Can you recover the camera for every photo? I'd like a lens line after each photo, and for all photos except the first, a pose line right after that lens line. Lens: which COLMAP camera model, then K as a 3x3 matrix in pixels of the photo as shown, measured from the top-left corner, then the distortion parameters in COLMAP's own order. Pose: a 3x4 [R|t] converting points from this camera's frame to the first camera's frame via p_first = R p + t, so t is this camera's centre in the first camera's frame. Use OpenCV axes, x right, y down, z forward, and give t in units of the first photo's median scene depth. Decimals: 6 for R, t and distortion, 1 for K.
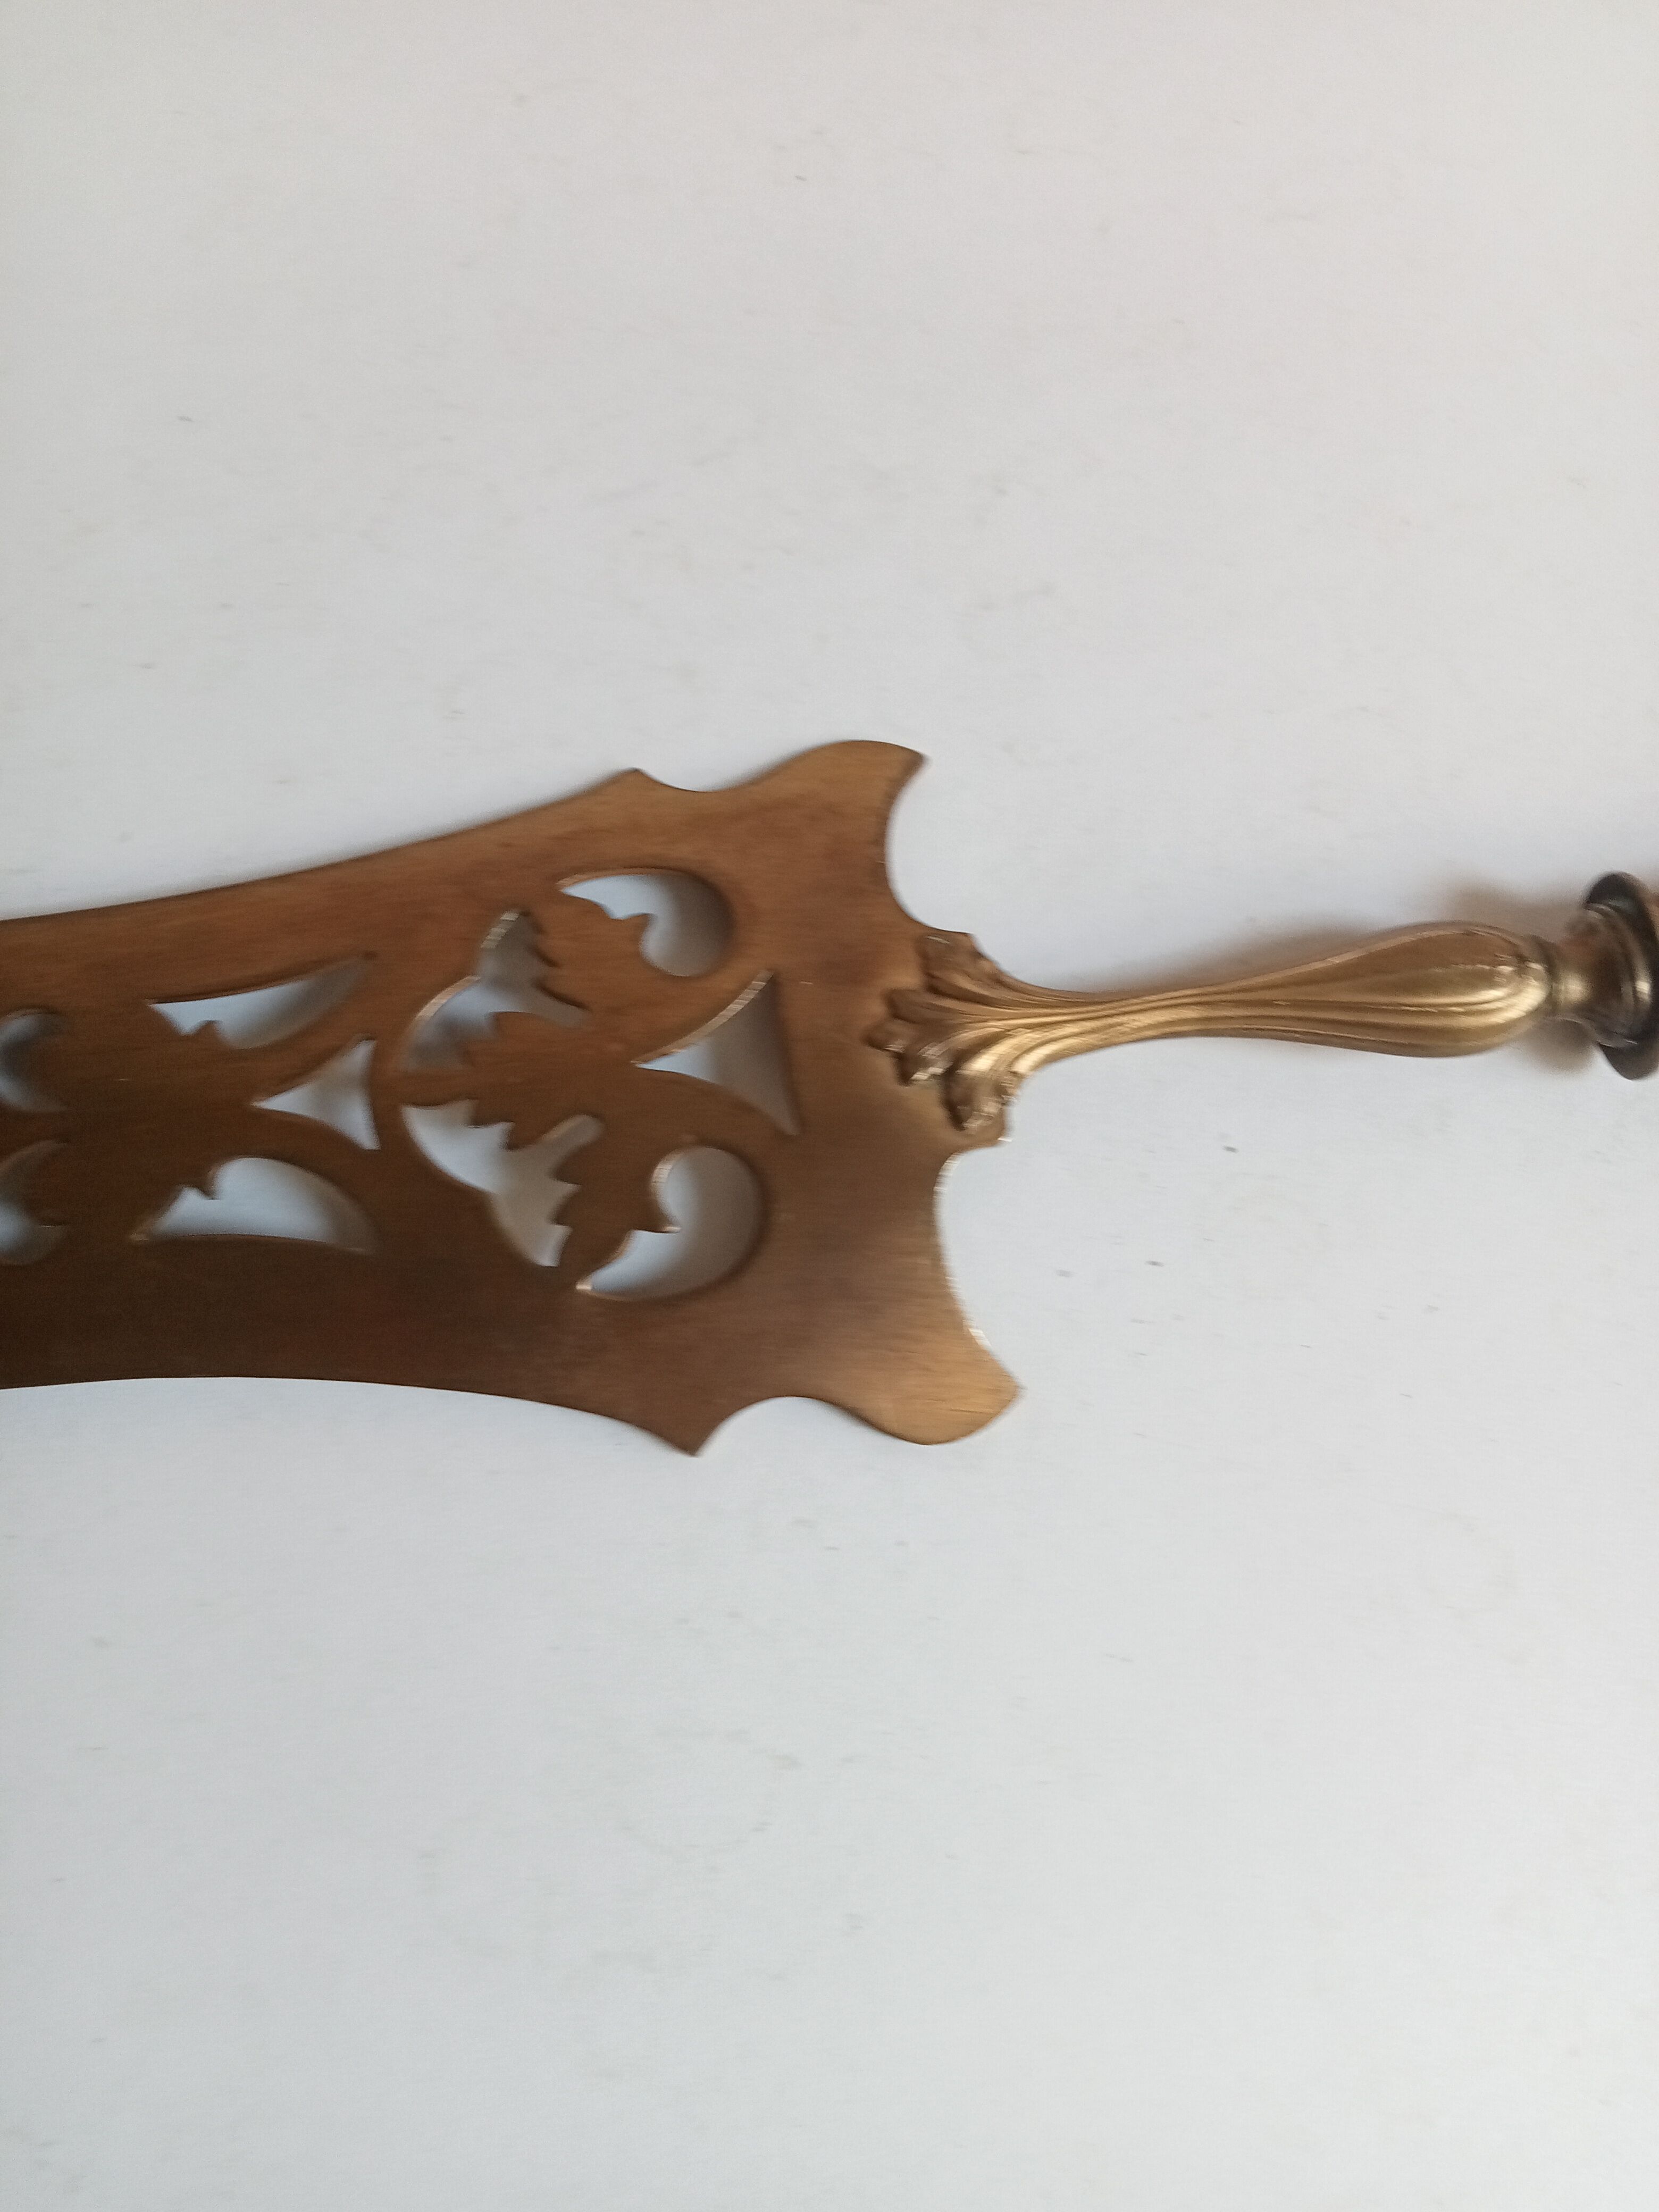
lens RADIAL K [[1750.0, 0, 829.5], [0, 1750.0, 1106.0], [0, 0, 1]] dist [0.008809, -0.078144]
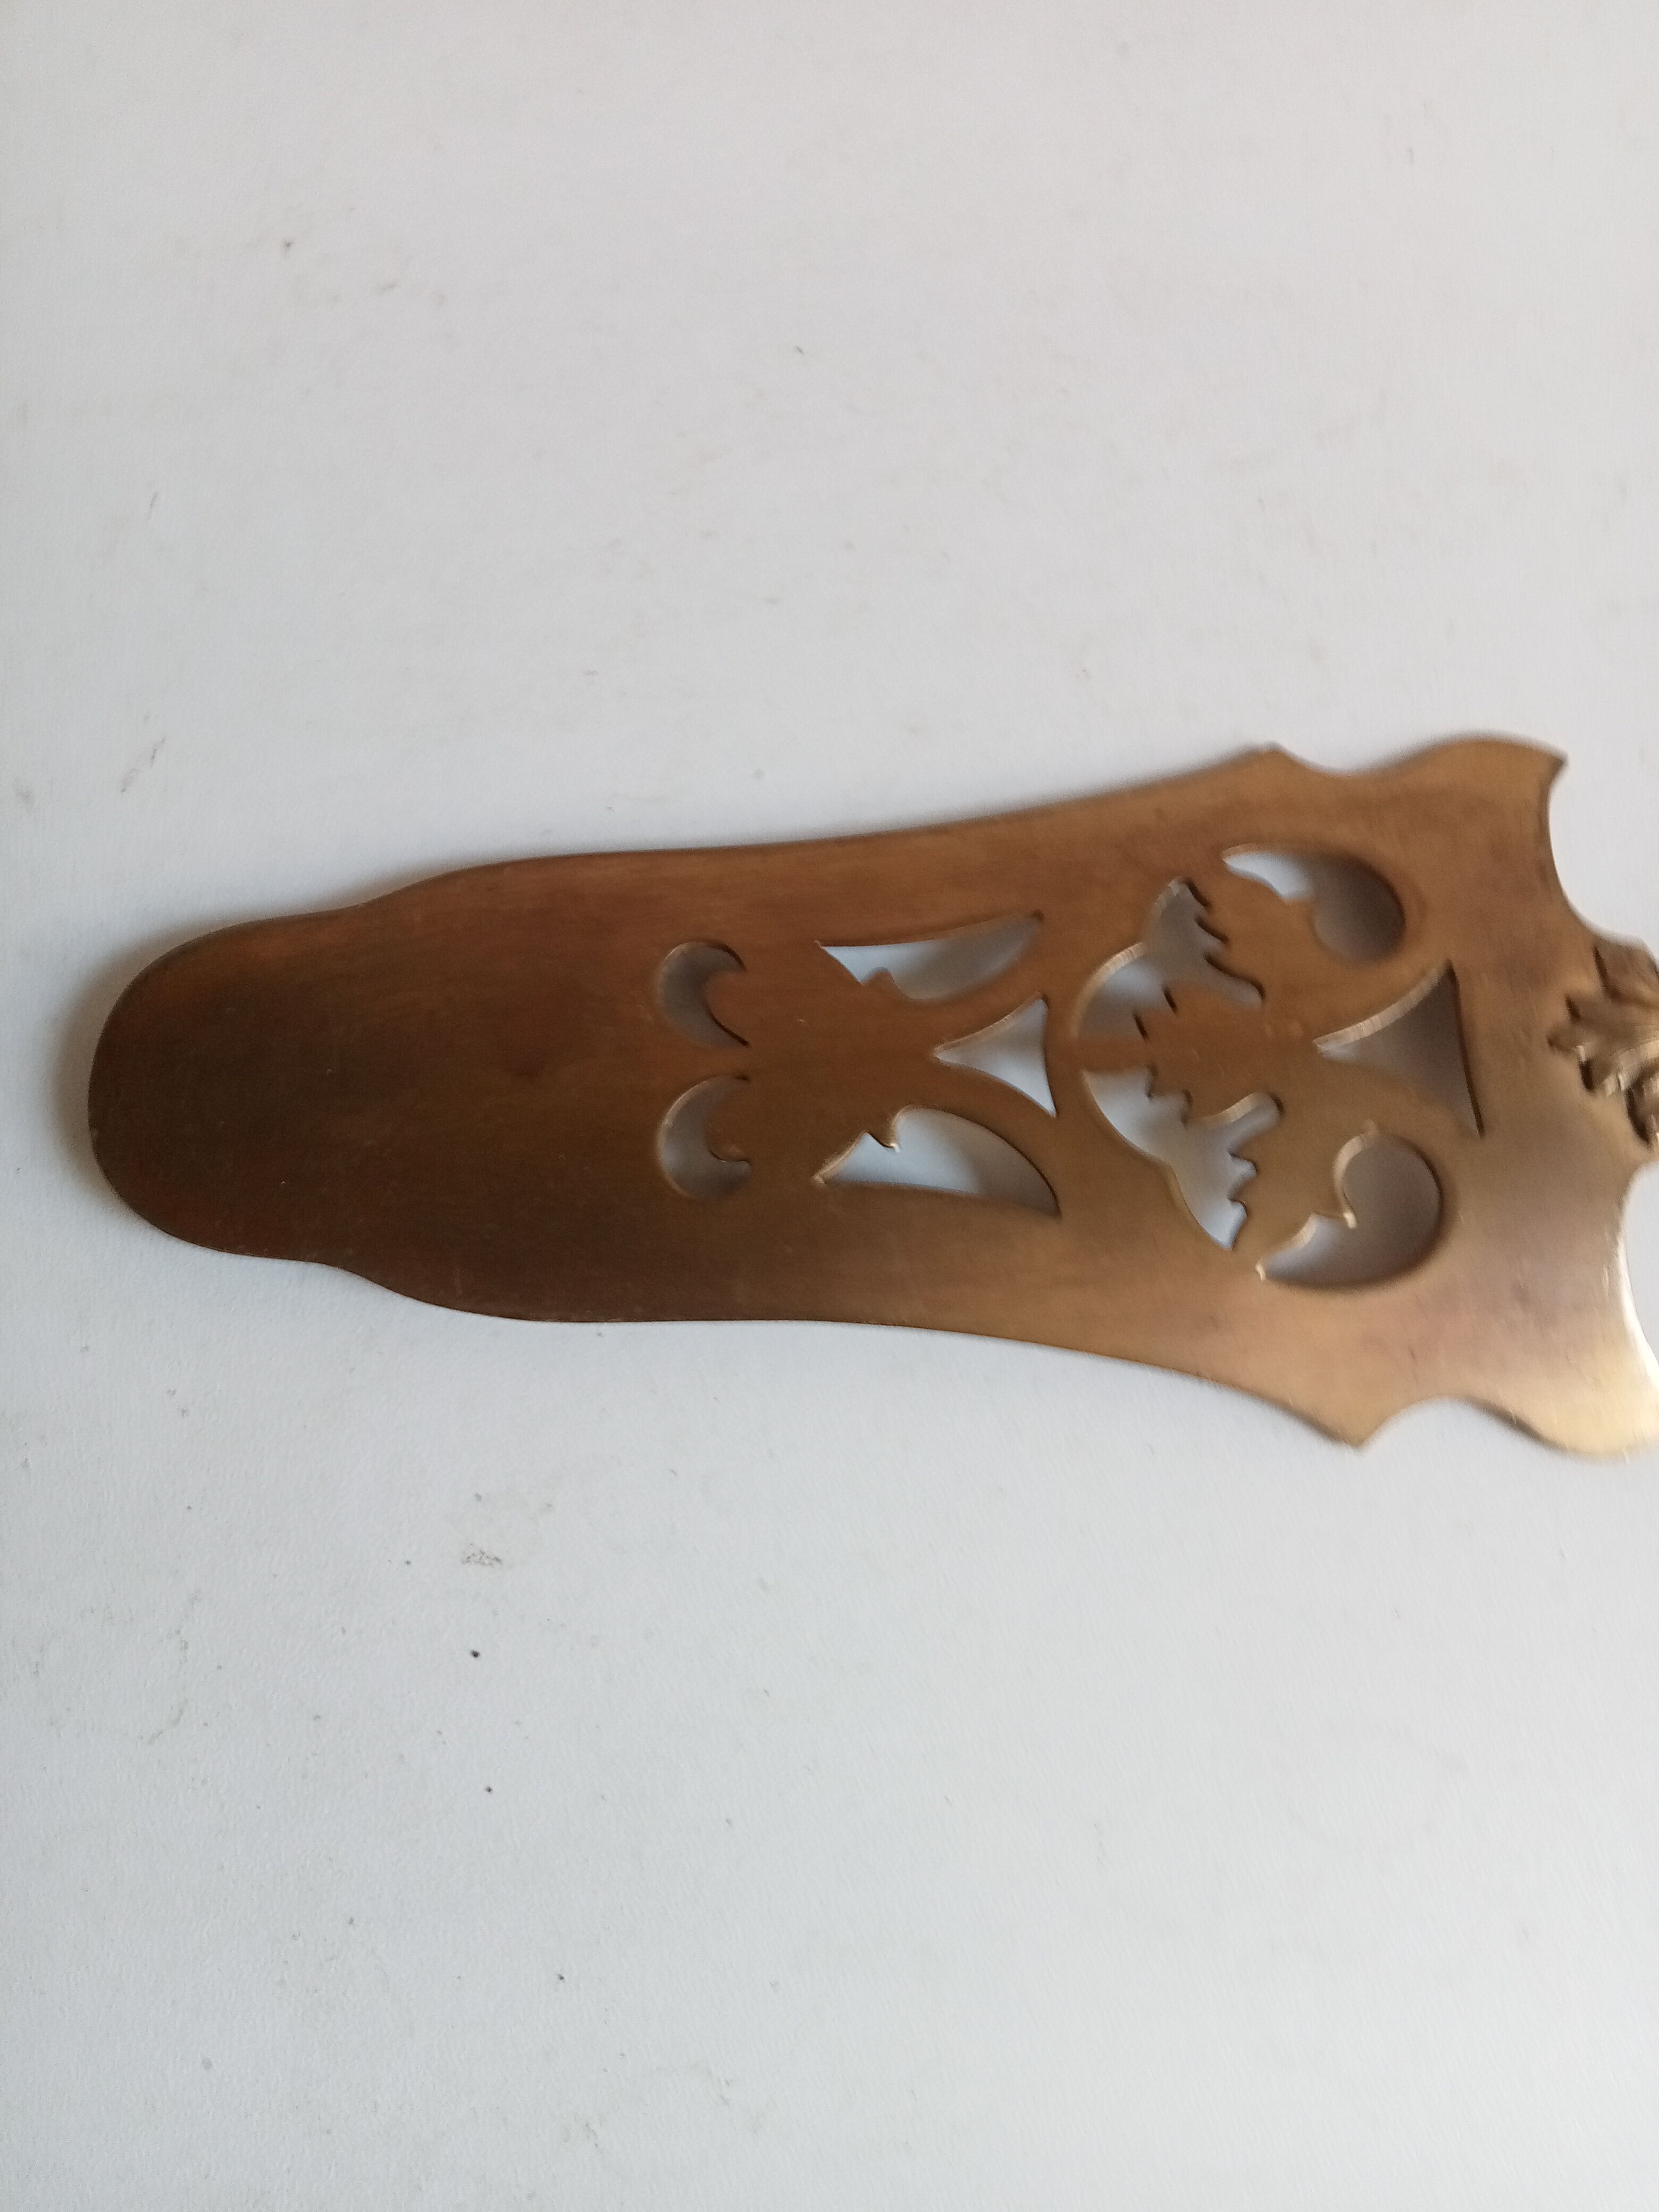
lens RADIAL K [[1750.0, 0, 829.5], [0, 1750.0, 1106.0], [0, 0, 1]] dist [0.008809, -0.078144]
pose [[0.996040, 0.083854, -0.029539, -0.341370], [-0.083199, 0.996273, 0.022739, 0.008383], [0.031336, -0.020191, 0.999305, 0.006179]]
